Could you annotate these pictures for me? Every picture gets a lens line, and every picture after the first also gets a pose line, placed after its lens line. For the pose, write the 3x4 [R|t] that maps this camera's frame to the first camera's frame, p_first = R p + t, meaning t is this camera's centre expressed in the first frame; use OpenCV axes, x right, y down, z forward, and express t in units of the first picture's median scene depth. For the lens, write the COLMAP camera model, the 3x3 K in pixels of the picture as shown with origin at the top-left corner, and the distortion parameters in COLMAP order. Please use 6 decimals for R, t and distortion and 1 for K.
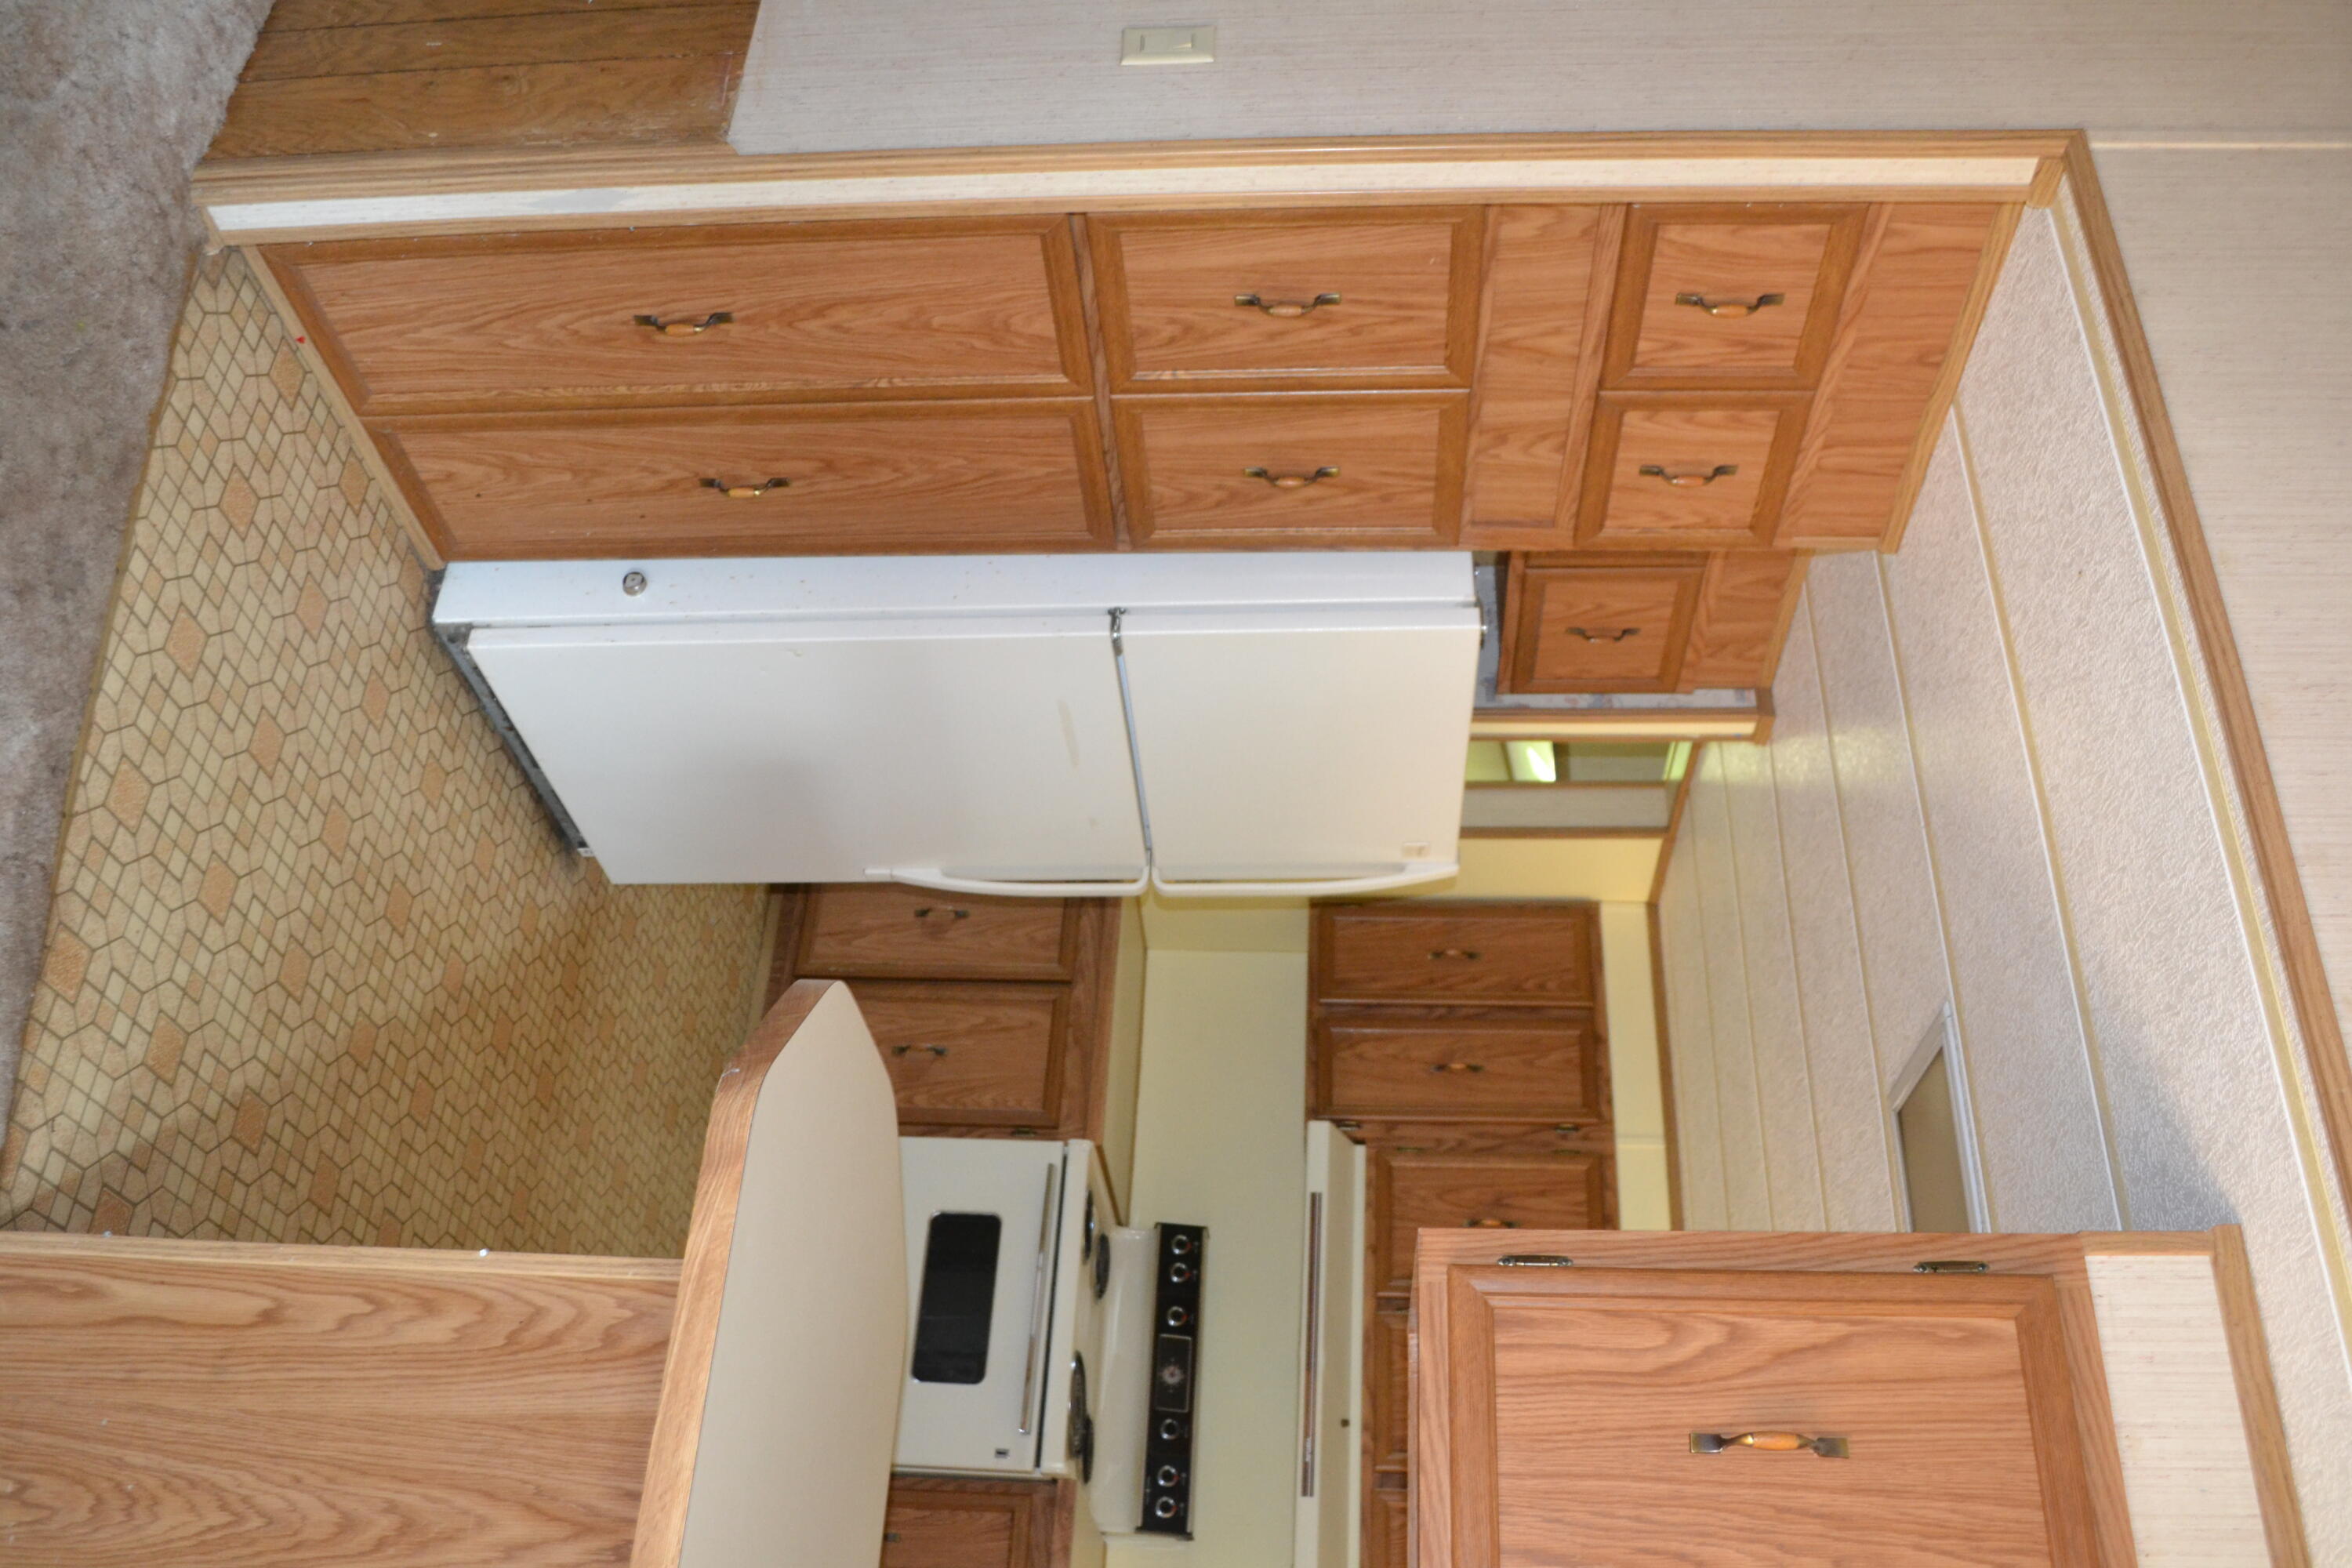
lens RADIAL K [[1944.9, 0, 1176.0], [0, 1944.9, 784.0], [0, 0, 1]] dist [-0.081906, -0.008139]
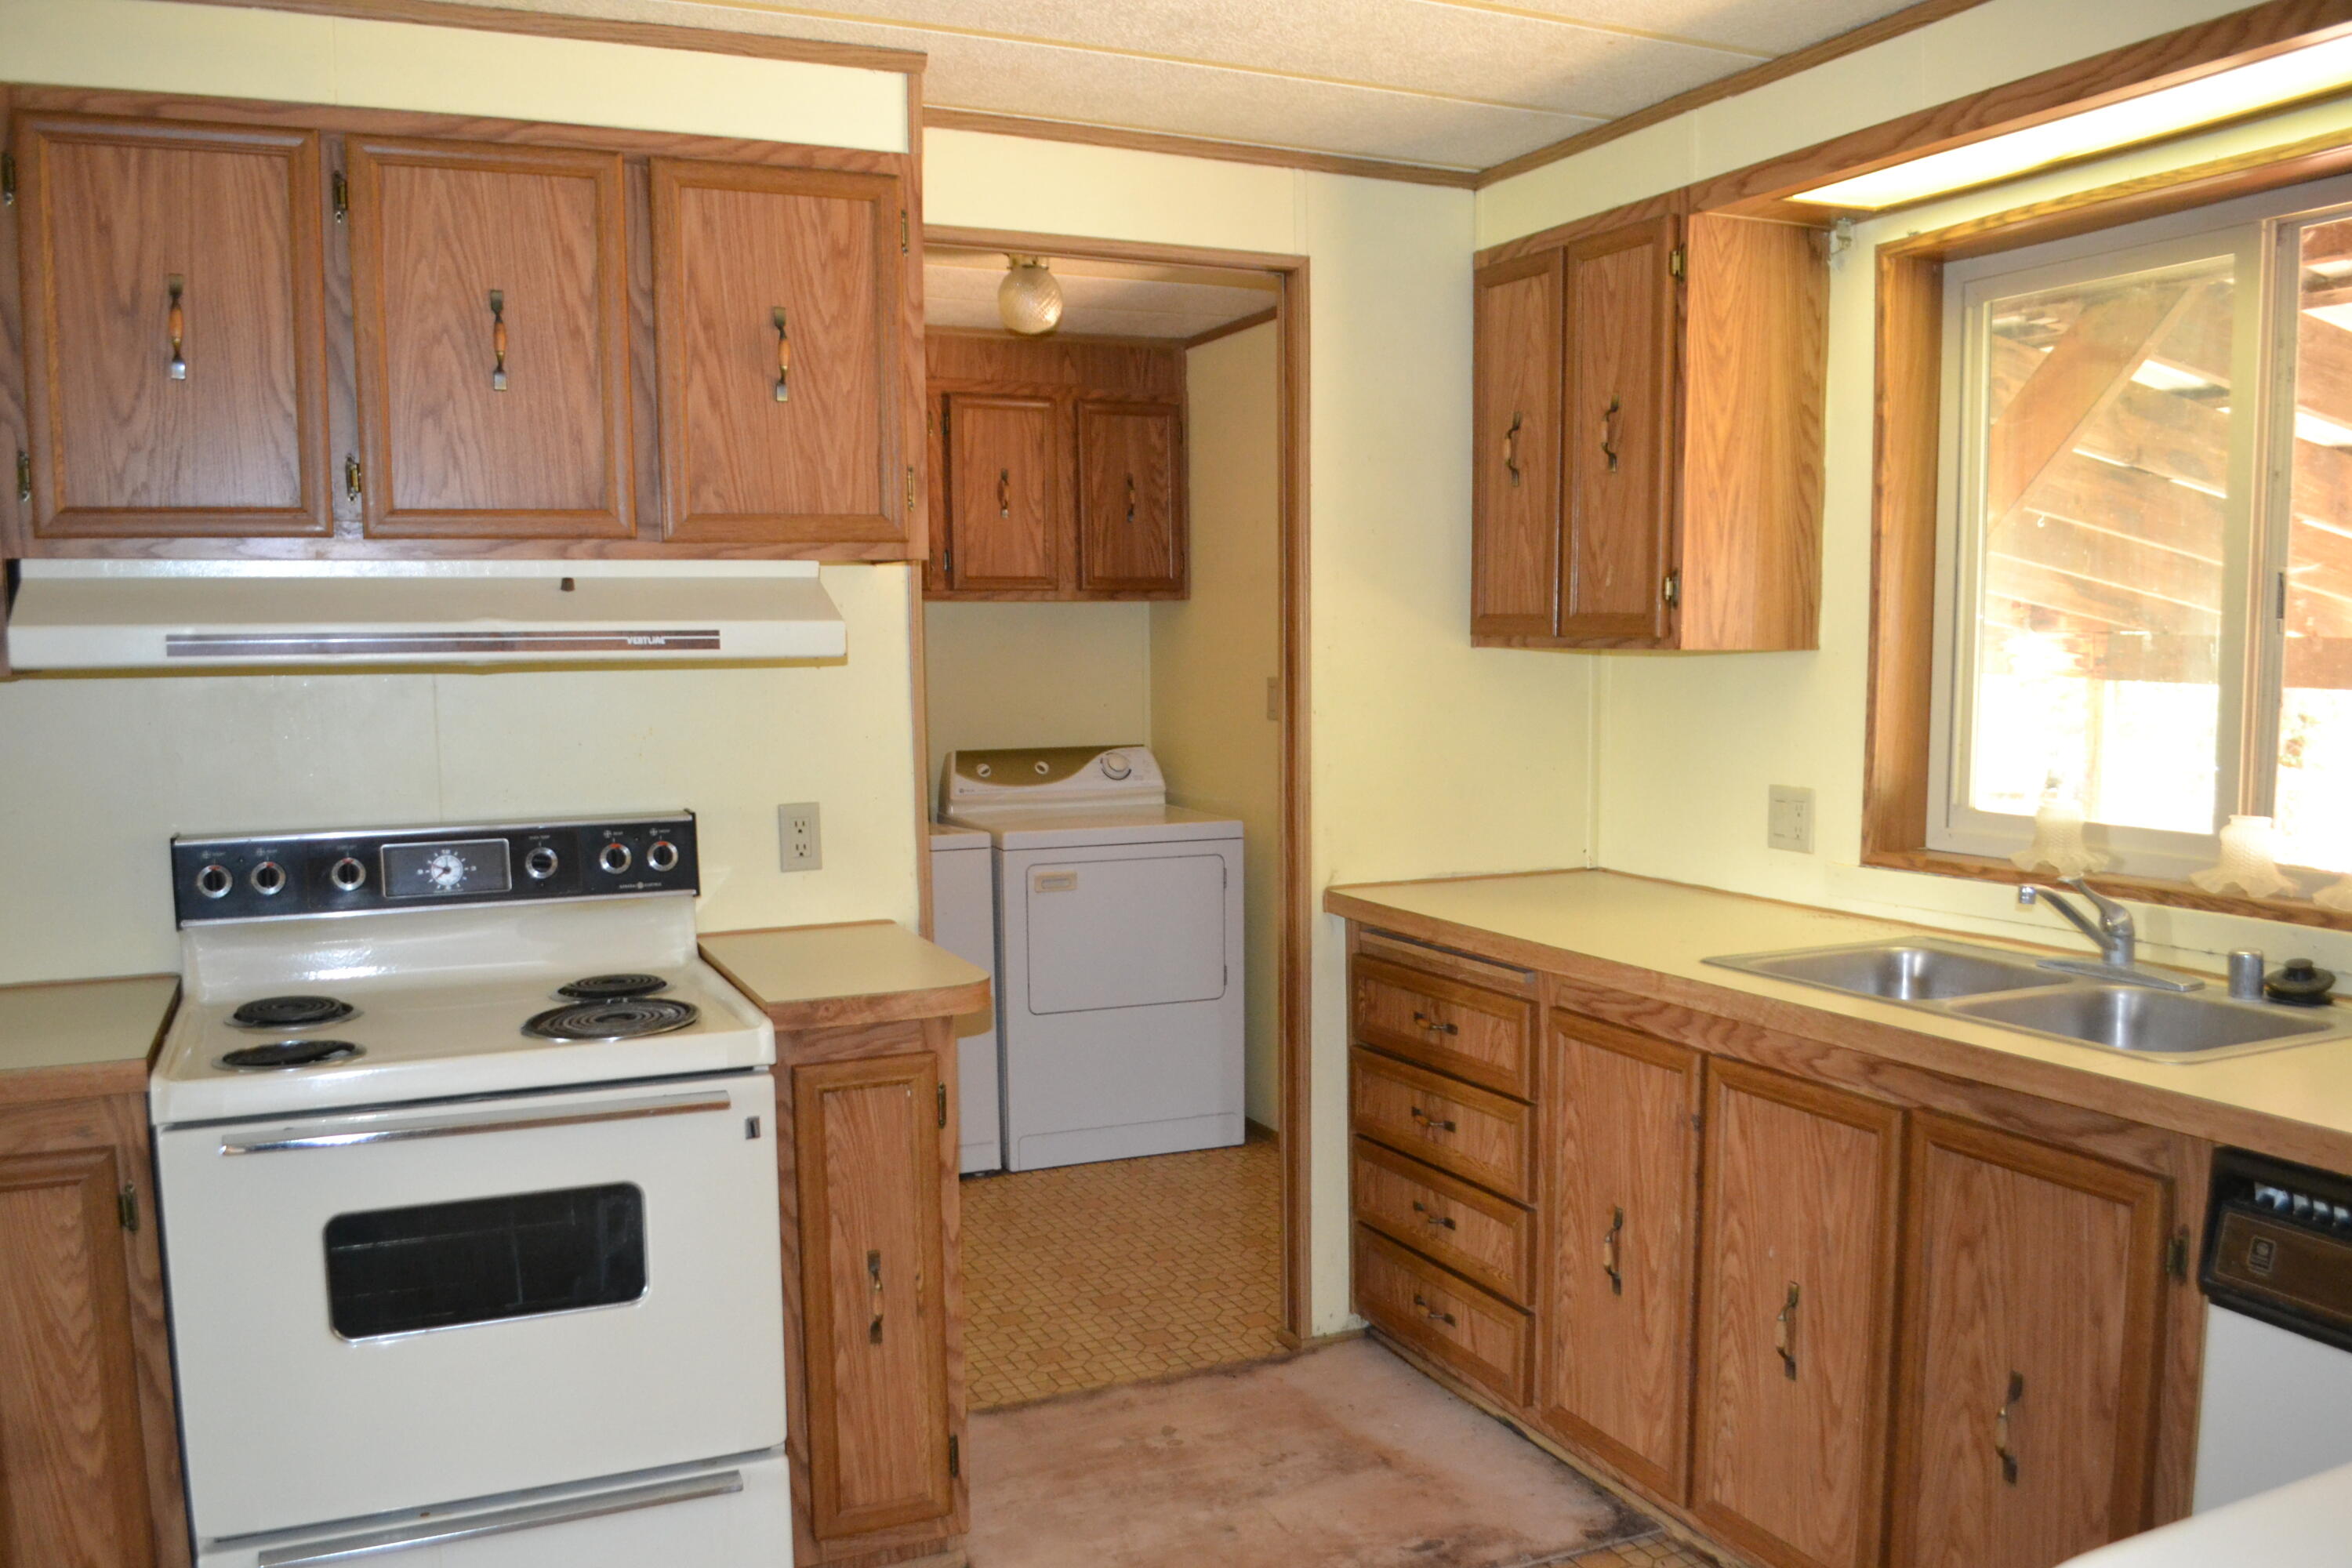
lens RADIAL K [[1902.7, 0, 1178.3], [0, 1902.7, 828.4], [0, 0, 1]] dist [-0.085751, 0.003687]
pose [[-0.088947, -0.993892, -0.065320, 0.030245], [0.539288, -0.103191, 0.835775, -0.071625], [-0.837411, 0.039114, 0.545172, 0.478638]]
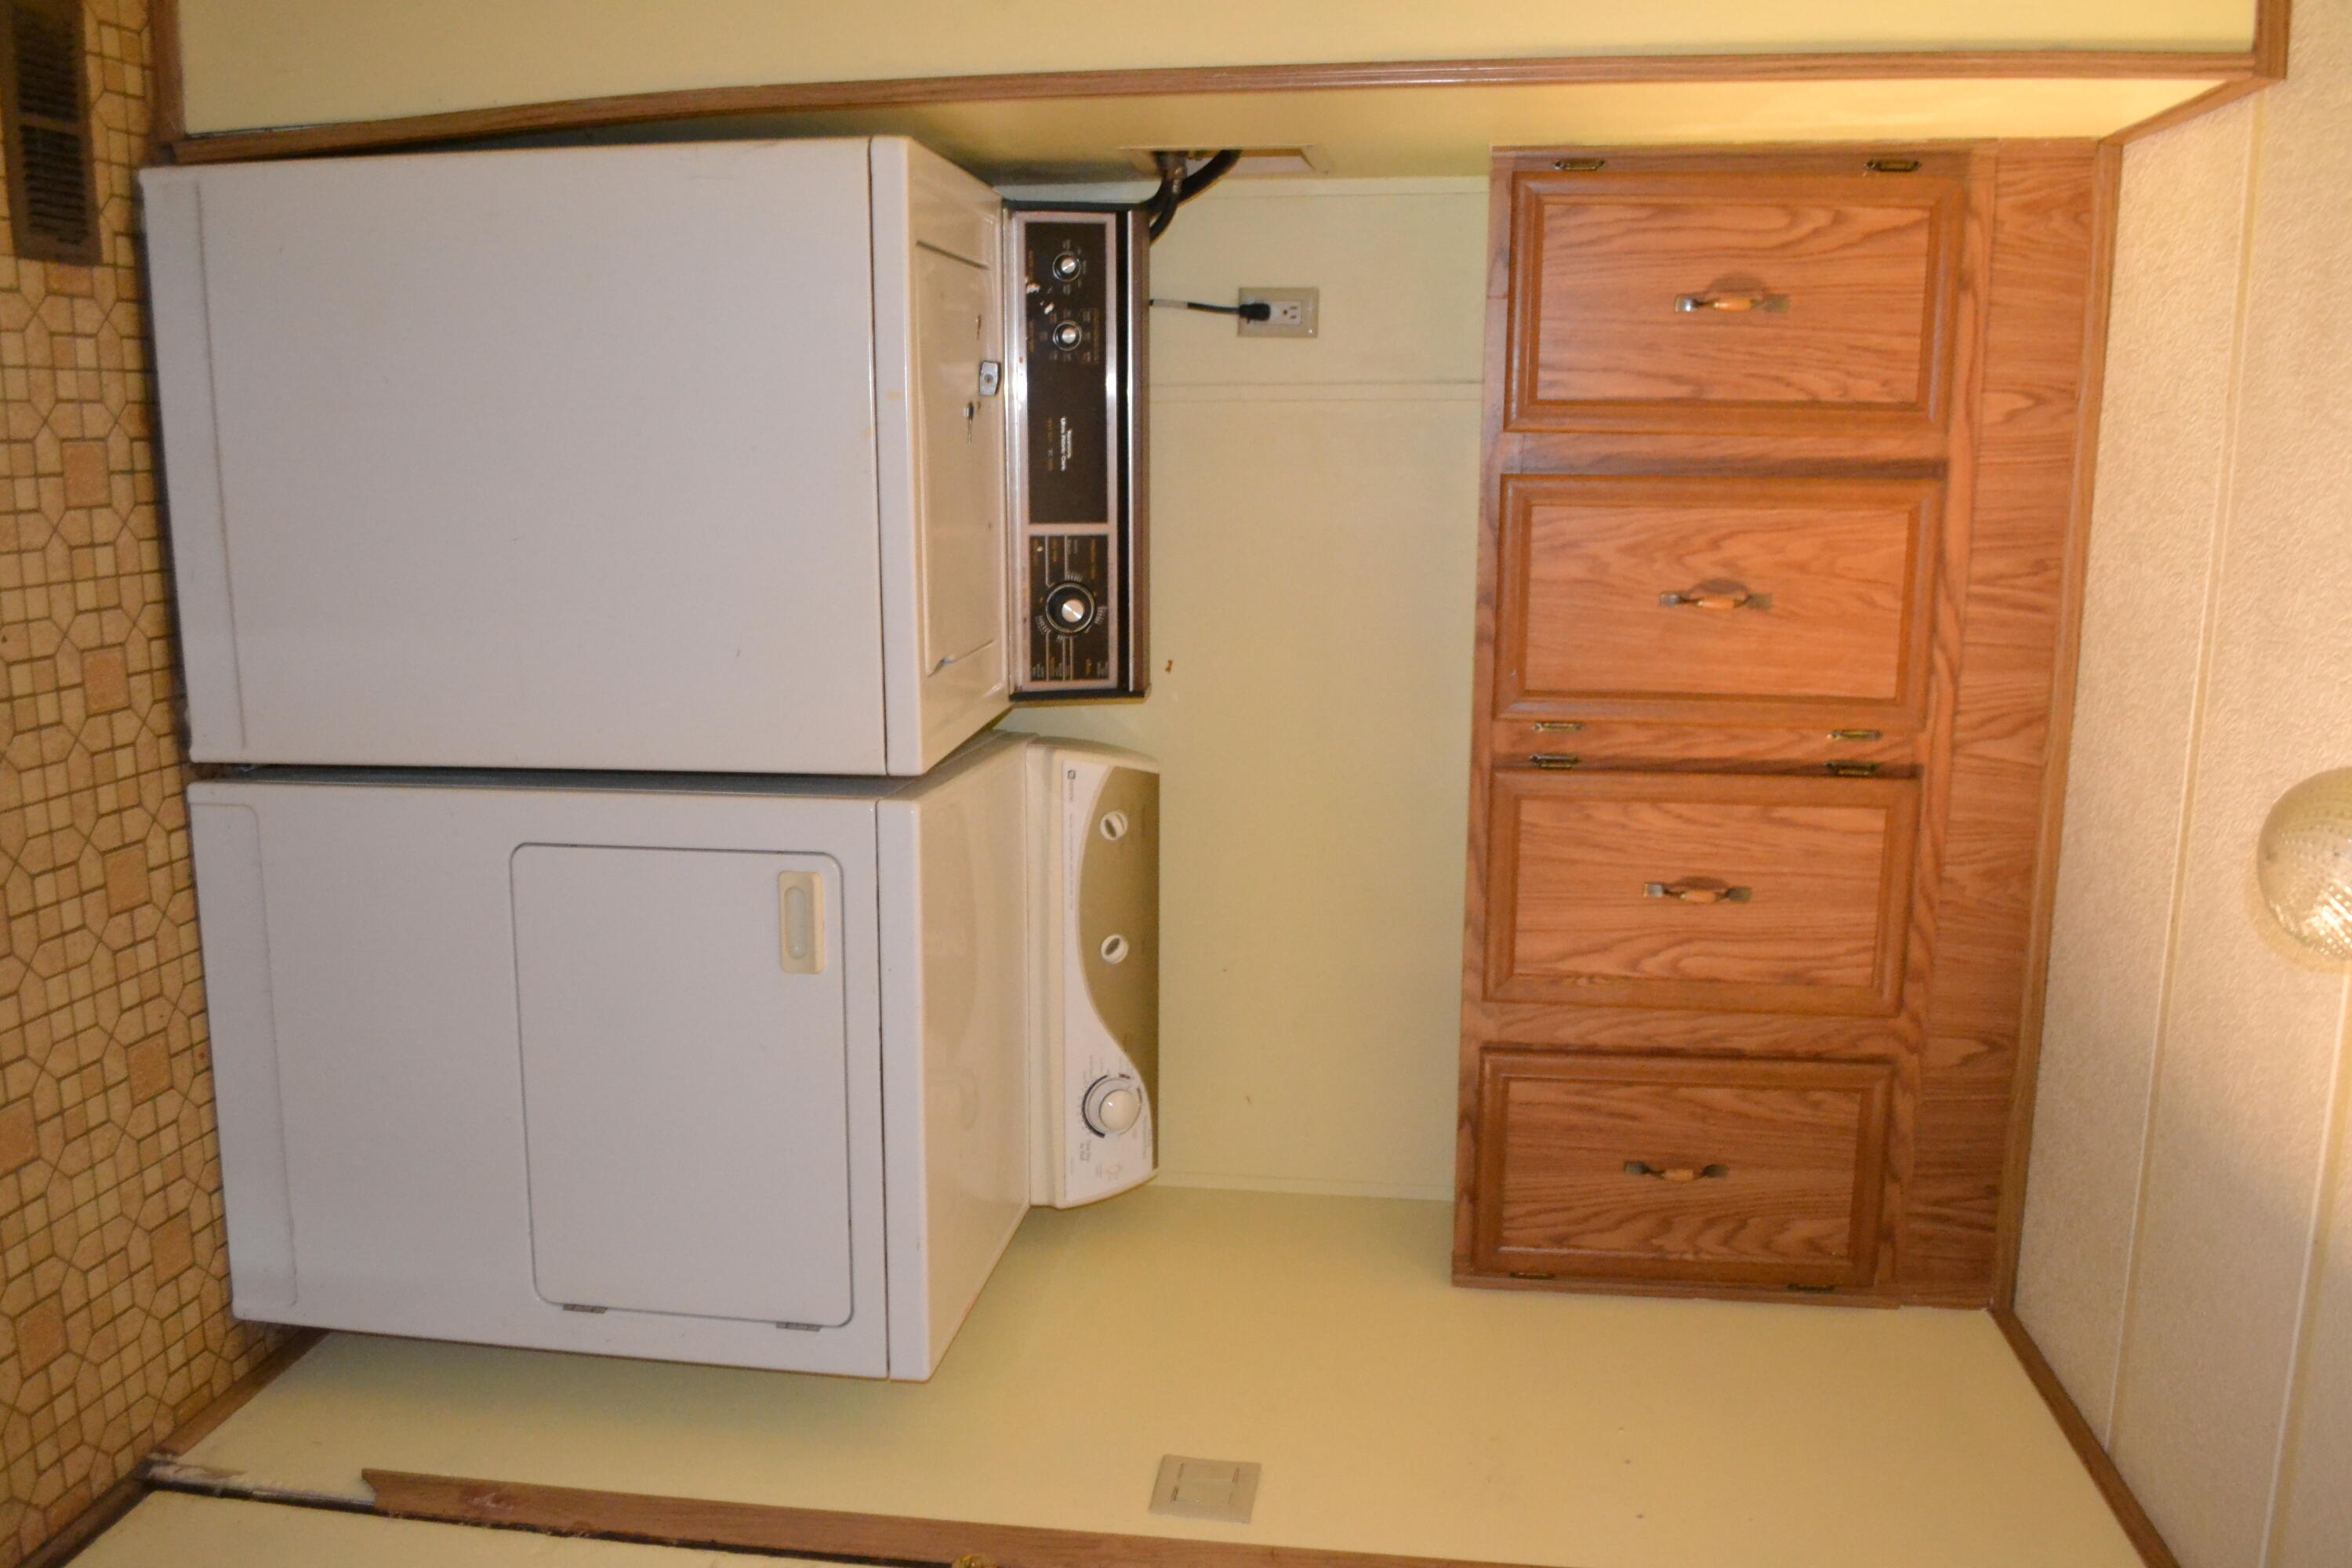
lens RADIAL K [[1881.1, 0, 1161.9], [0, 1881.1, 829.3], [0, 0, 1]] dist [-0.085954, 0.010957]
pose [[0.994633, -0.043131, -0.094049, 0.066462], [0.096513, 0.714371, 0.693079, 0.455638], [0.037292, -0.698436, 0.714700, 0.813297]]
